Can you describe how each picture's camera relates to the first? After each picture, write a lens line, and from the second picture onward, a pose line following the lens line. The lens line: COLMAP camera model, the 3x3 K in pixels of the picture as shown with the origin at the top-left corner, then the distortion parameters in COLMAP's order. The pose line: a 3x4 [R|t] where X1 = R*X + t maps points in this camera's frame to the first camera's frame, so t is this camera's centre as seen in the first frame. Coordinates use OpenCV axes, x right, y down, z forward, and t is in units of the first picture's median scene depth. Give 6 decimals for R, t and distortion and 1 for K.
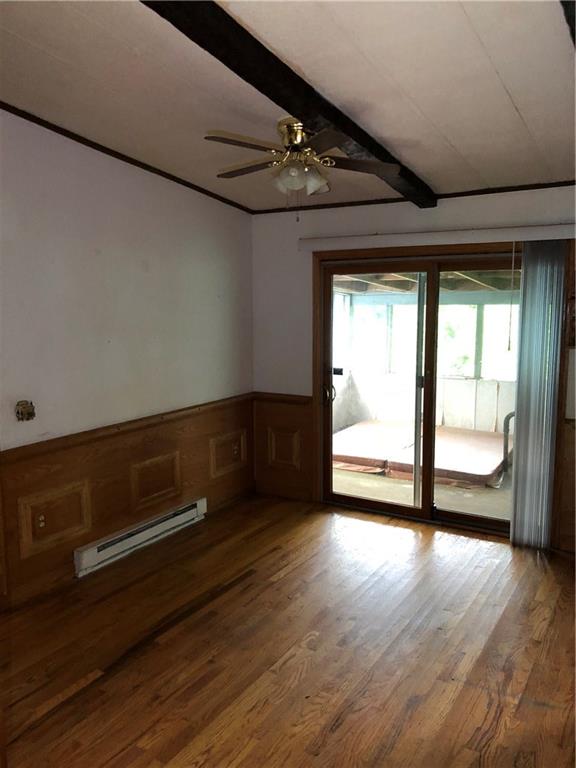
lens RADIAL K [[631.9, 0, 288.0], [0, 631.9, 384.0], [0, 0, 1]] dist [0.047061, 0.007373]
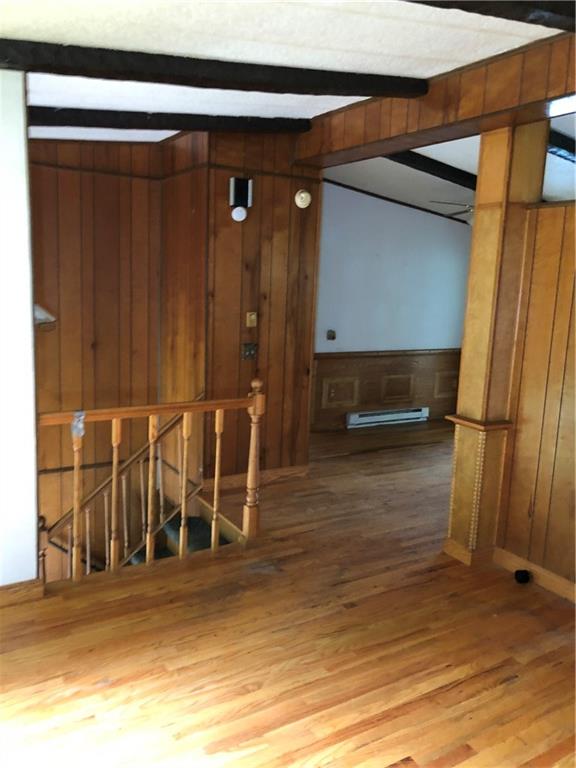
lens RADIAL K [[631.9, 0, 288.0], [0, 631.9, 384.0], [0, 0, 1]] dist [0.047061, 0.007373]
pose [[0.882010, 0.114689, -0.457062, 0.356804], [-0.107165, 0.993334, 0.042452, 0.113315], [0.458884, 0.011538, 0.888421, -0.747305]]
